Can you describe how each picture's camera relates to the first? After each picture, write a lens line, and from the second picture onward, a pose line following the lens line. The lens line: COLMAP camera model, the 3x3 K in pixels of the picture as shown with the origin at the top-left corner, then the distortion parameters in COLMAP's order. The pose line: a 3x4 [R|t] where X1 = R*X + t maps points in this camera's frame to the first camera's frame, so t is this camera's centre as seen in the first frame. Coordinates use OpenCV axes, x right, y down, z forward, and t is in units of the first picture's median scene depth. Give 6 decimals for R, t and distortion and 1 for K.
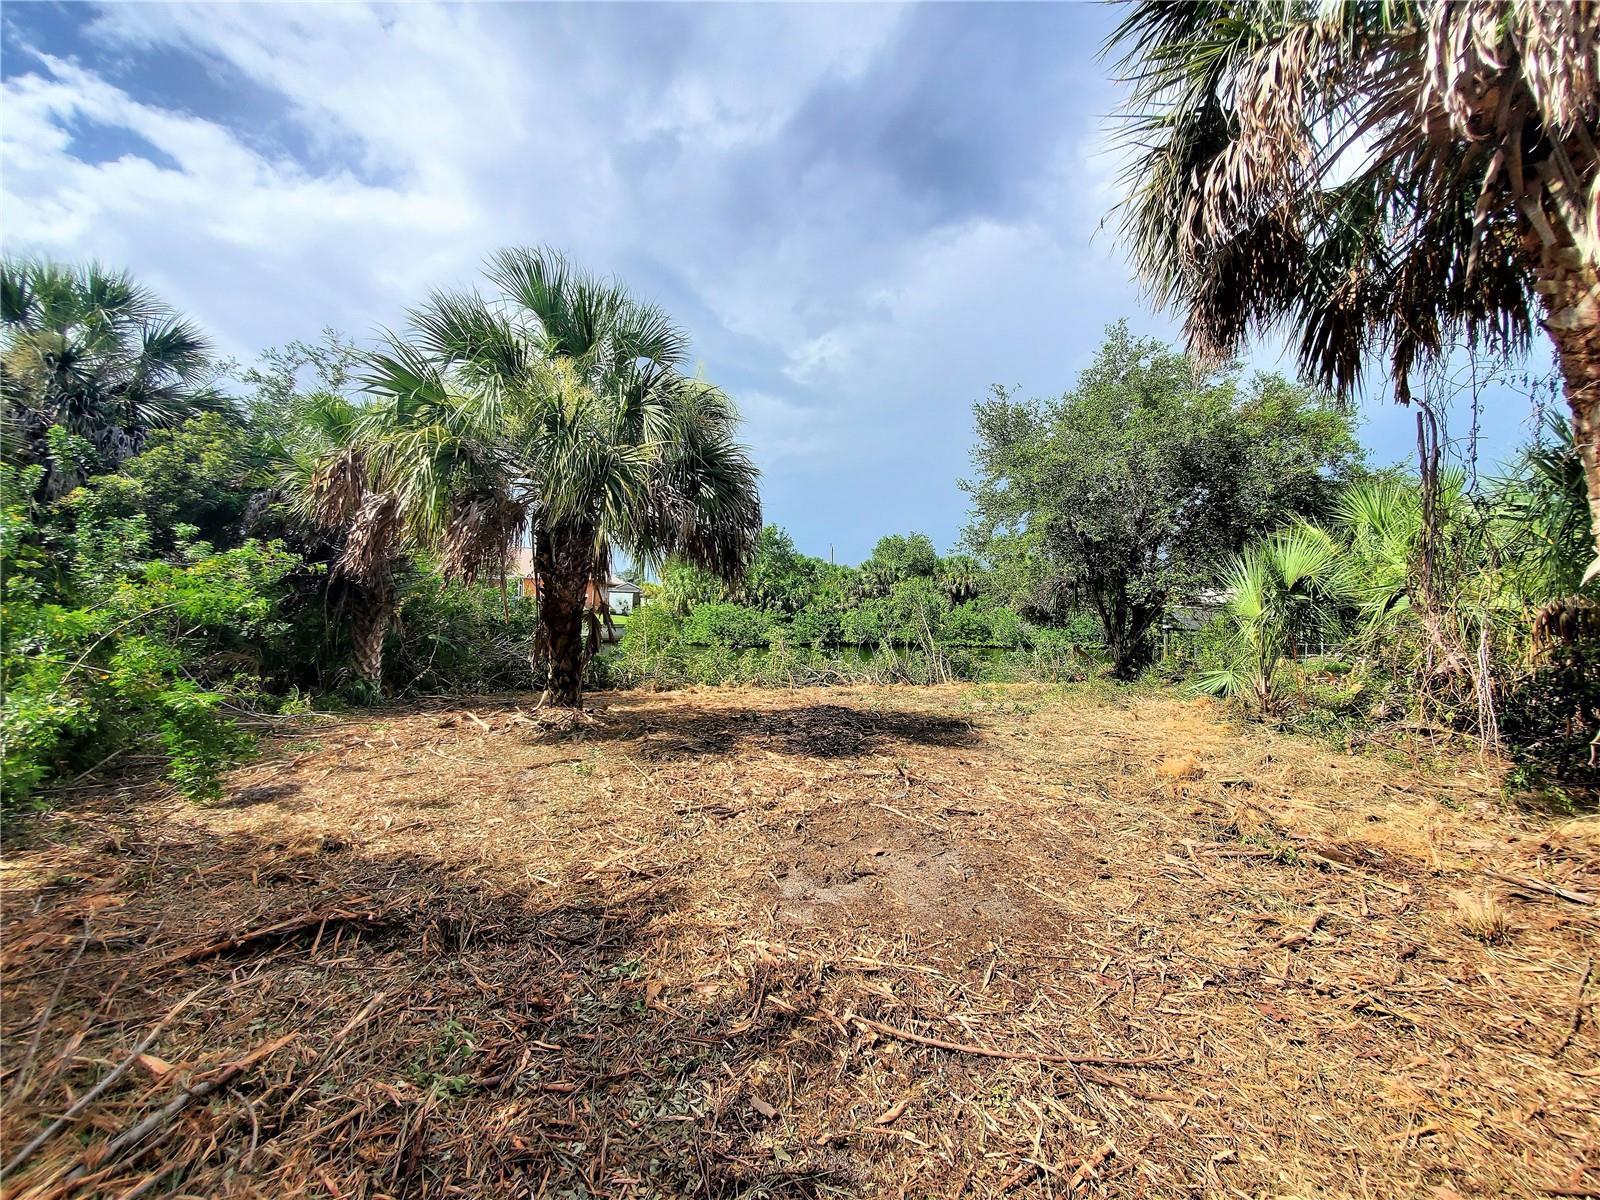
lens RADIAL K [[643.5, 0, 800.0], [0, 643.5, 600.0], [0, 0, 1]] dist [0.000082, -0.000013]
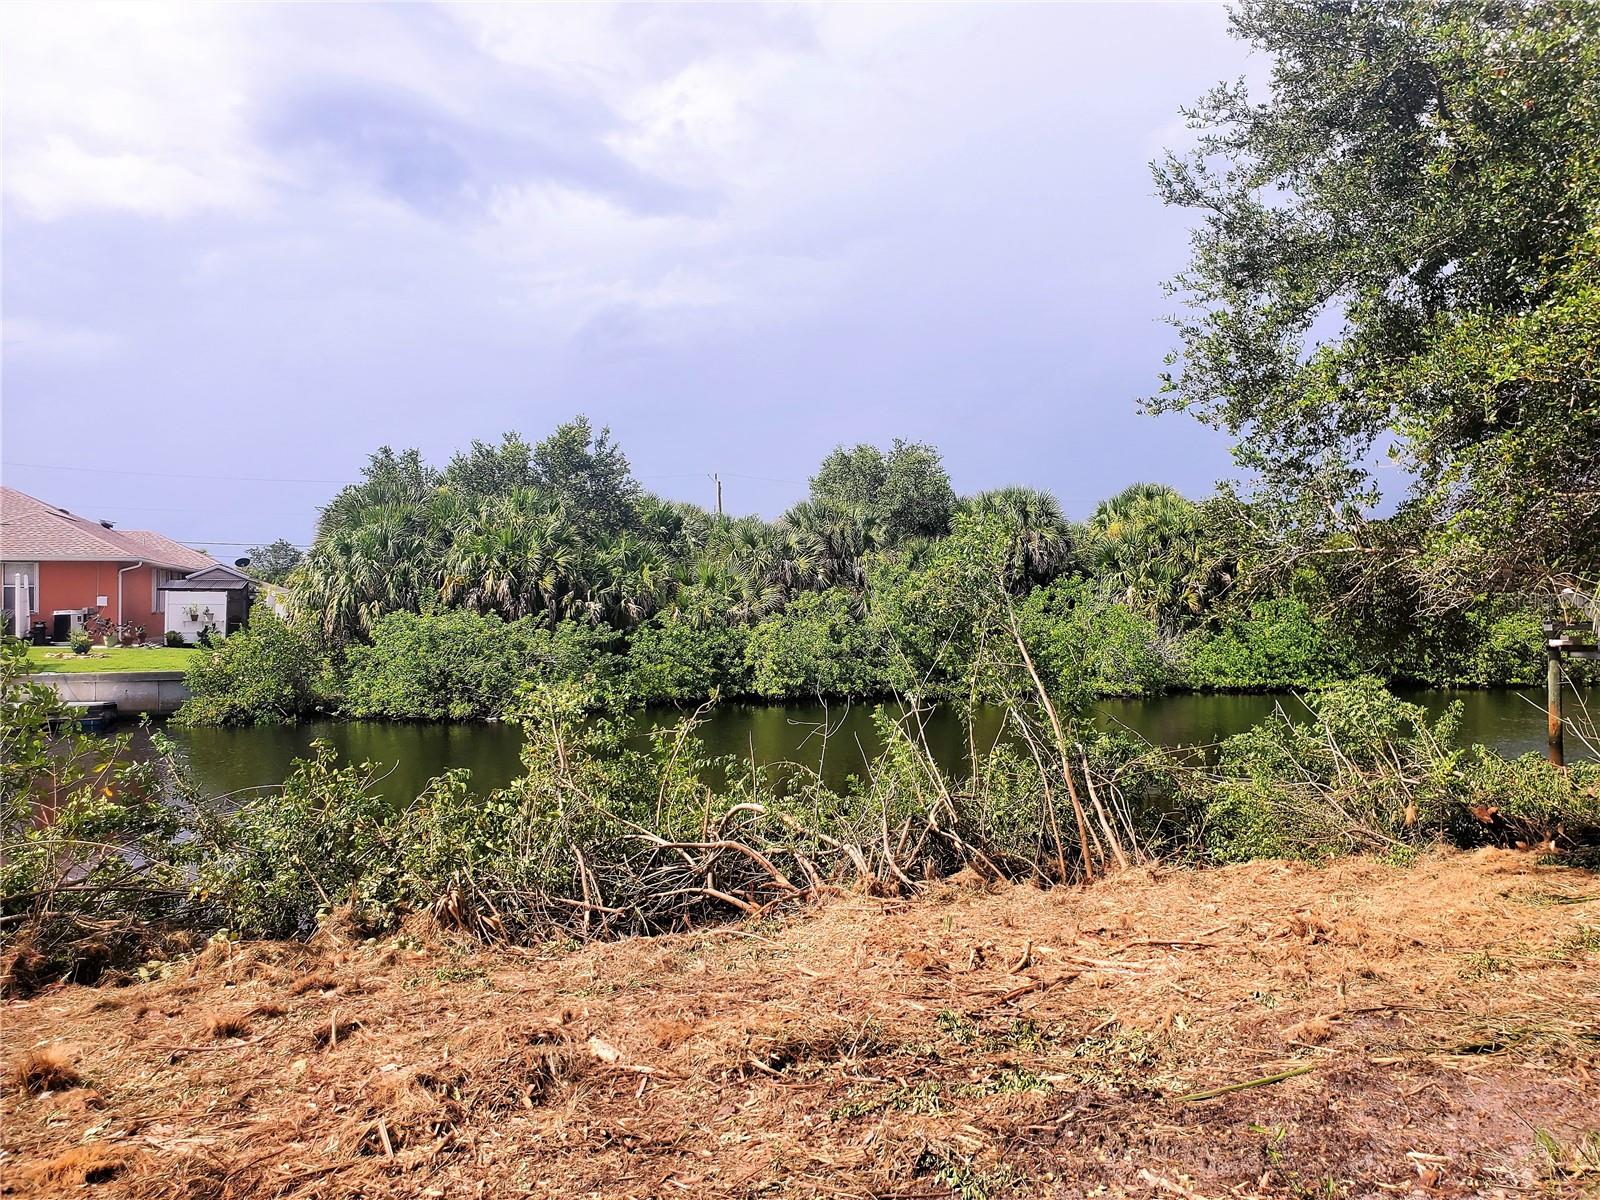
lens RADIAL K [[1202.6, 0, 800.0], [0, 1202.6, 600.0], [0, 0, 1]] dist [0.087197, -0.002333]
pose [[0.993034, -0.025330, 0.115069, 0.008874], [0.024874, 0.999676, 0.005402, -0.000347], [-0.115169, -0.002502, 0.993343, 0.203398]]
